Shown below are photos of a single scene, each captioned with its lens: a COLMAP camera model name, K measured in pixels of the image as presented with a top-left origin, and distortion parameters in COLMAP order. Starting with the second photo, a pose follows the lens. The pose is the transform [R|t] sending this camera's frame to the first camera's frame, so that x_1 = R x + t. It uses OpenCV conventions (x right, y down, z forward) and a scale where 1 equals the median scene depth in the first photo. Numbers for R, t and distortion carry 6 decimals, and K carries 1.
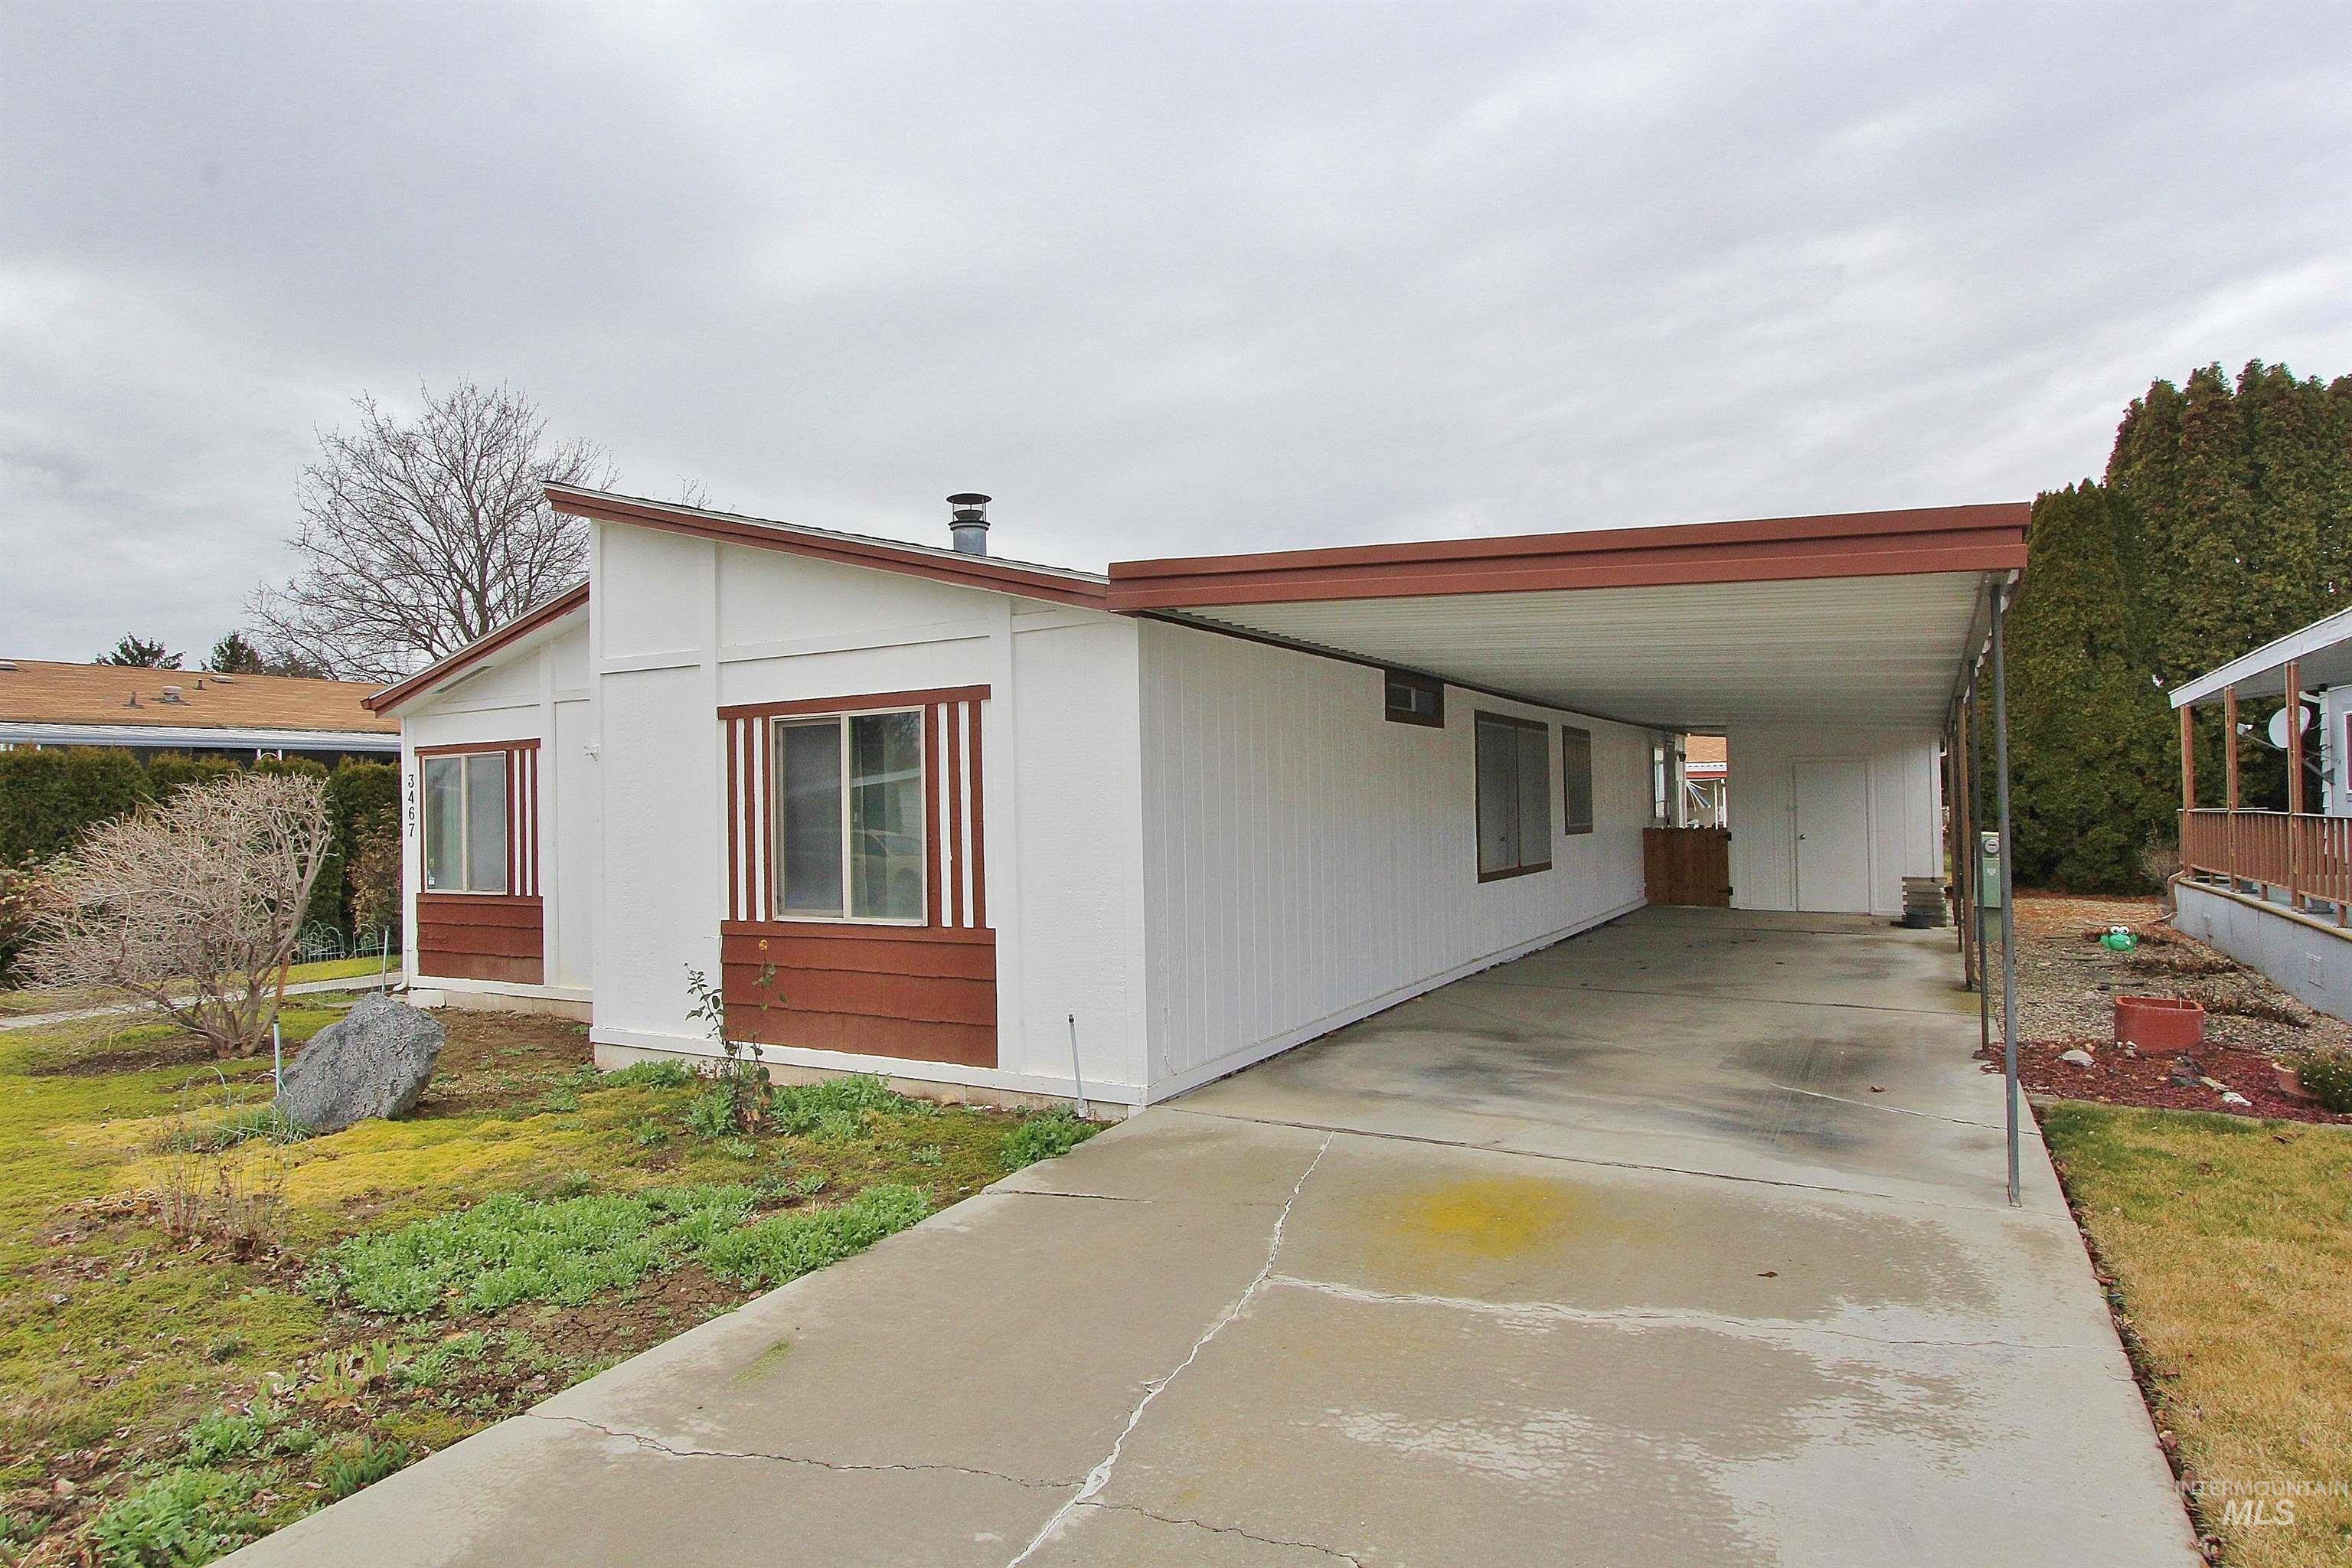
lens RADIAL K [[1407.5, 0, 1170.9], [0, 1407.5, 784.1], [0, 0, 1]] dist [-0.010178, -0.001350]
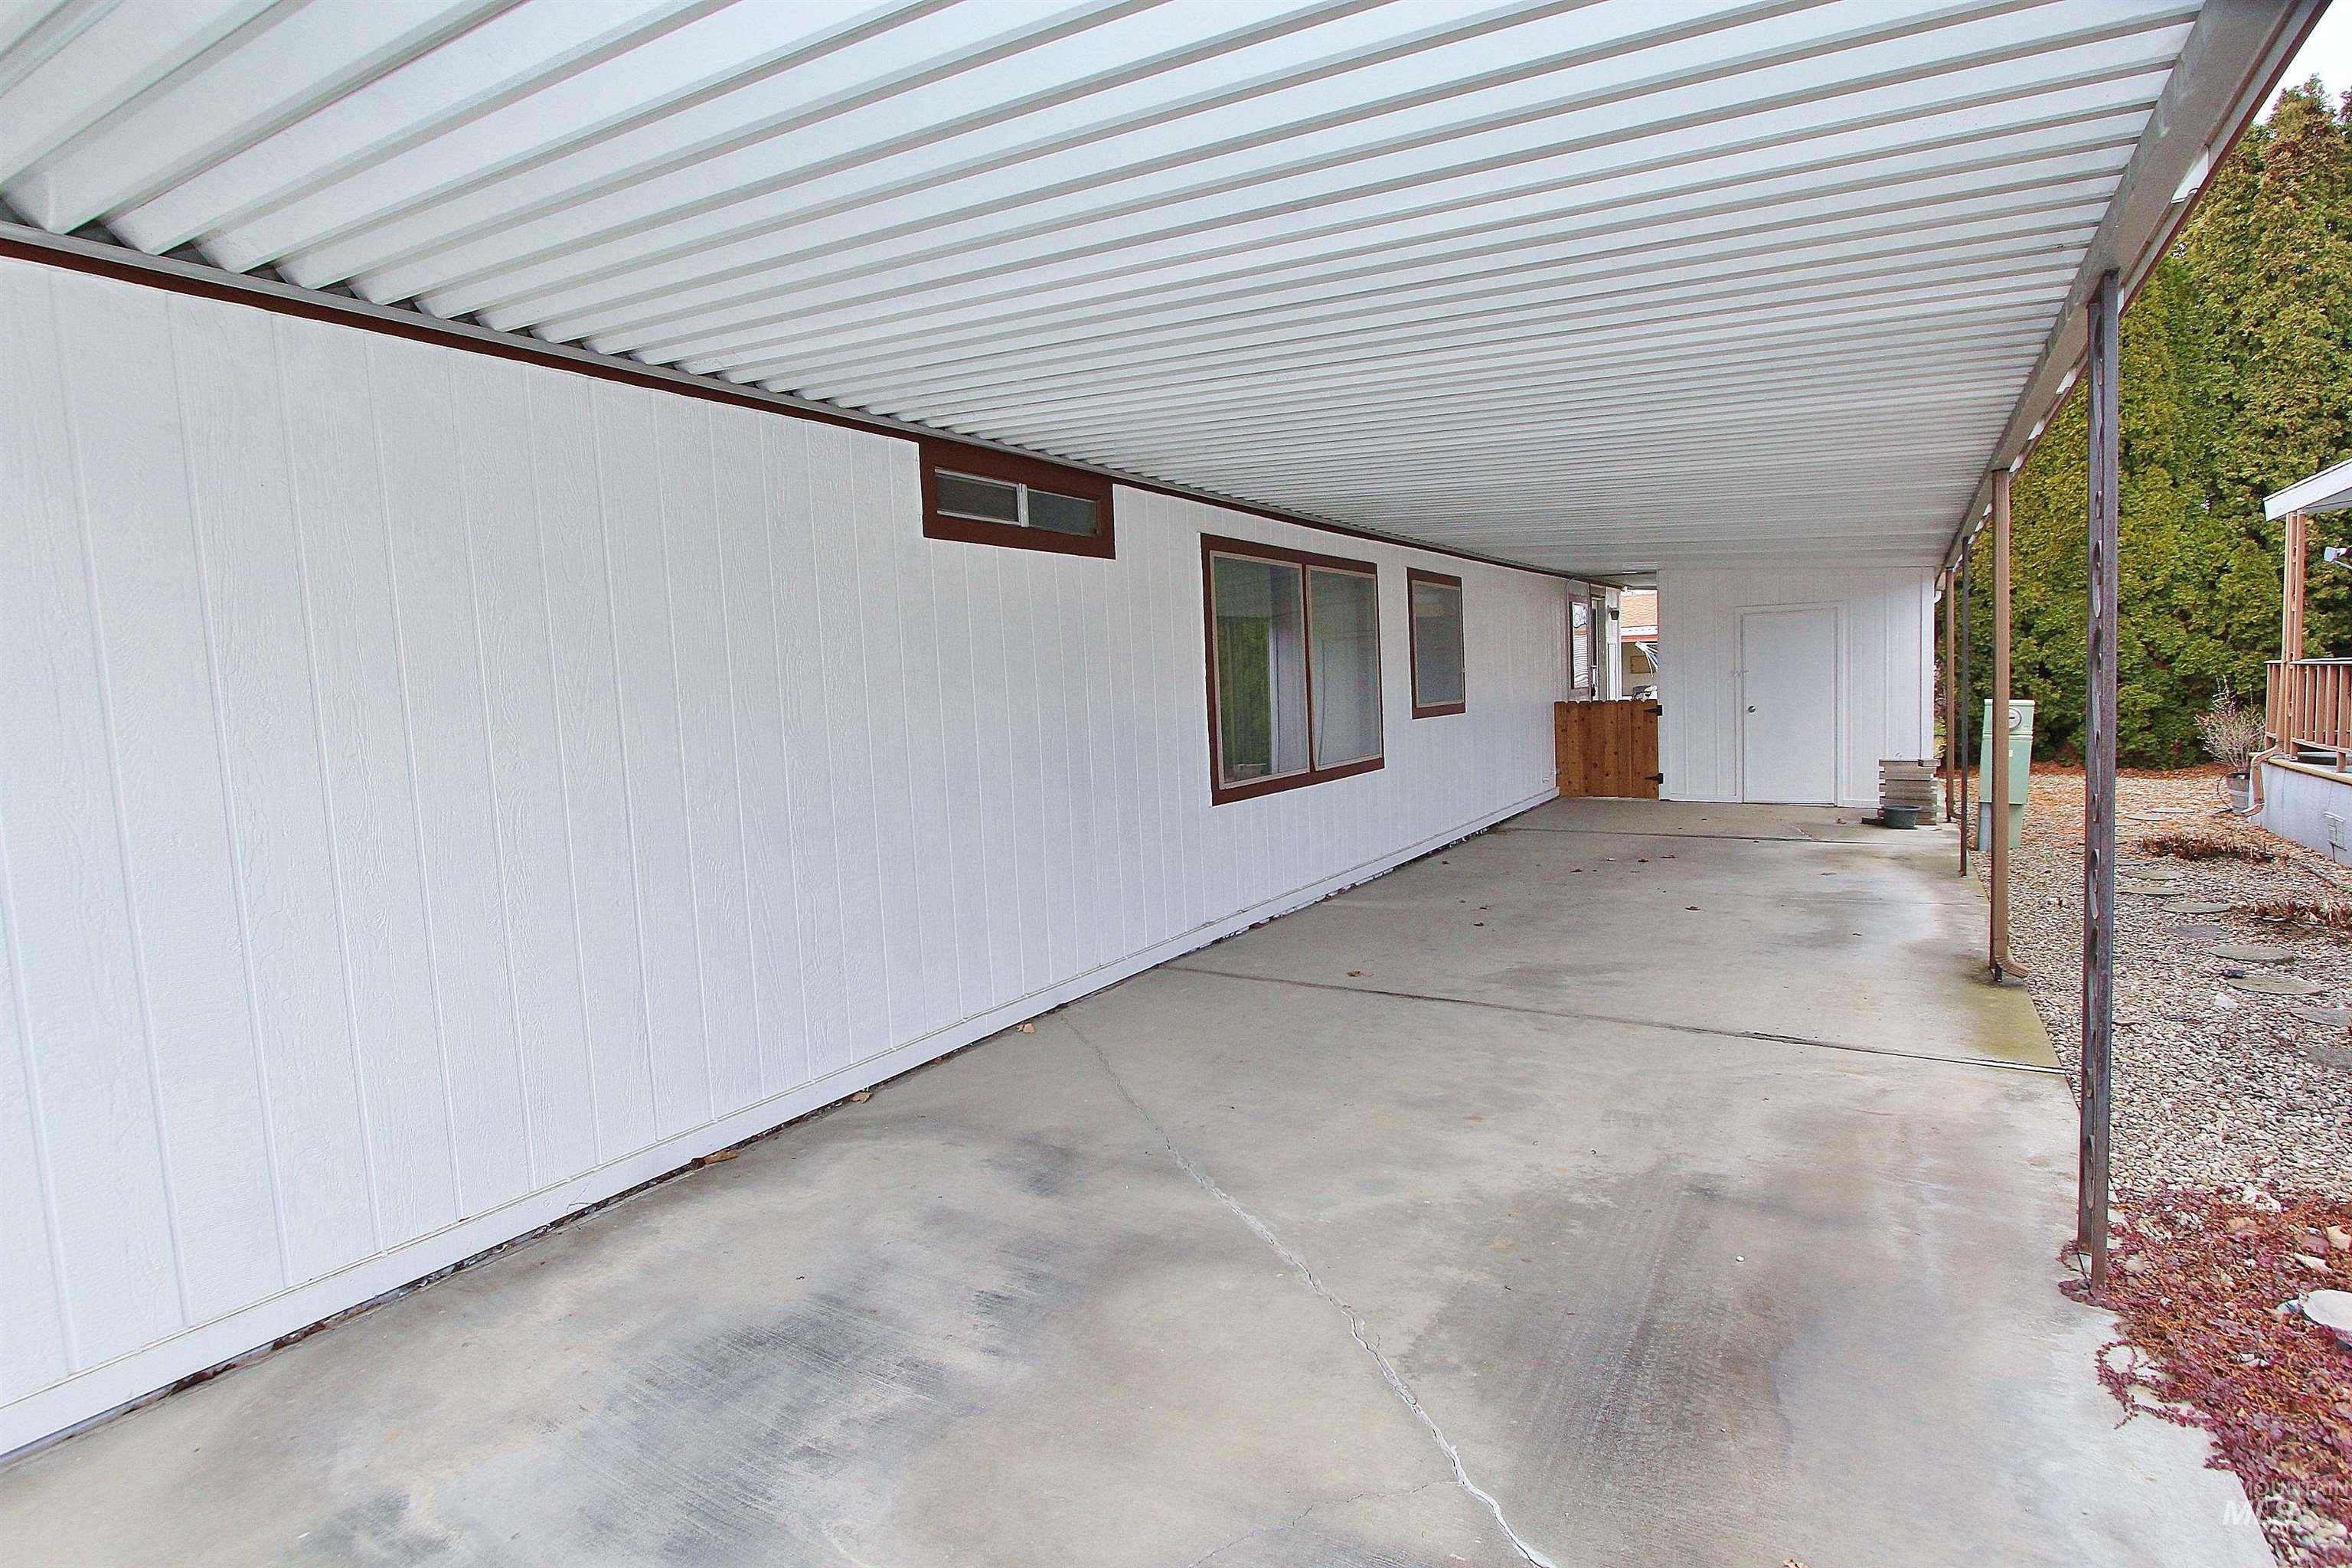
lens RADIAL K [[1216.3, 0, 1177.8], [0, 1216.3, 792.7], [0, 0, 1]] dist [-0.015517, 0.002941]
pose [[0.998833, -0.024850, -0.041419, 0.150947], [0.029067, 0.994096, 0.104538, 0.003715], [0.038577, -0.105620, 0.993658, 0.297816]]
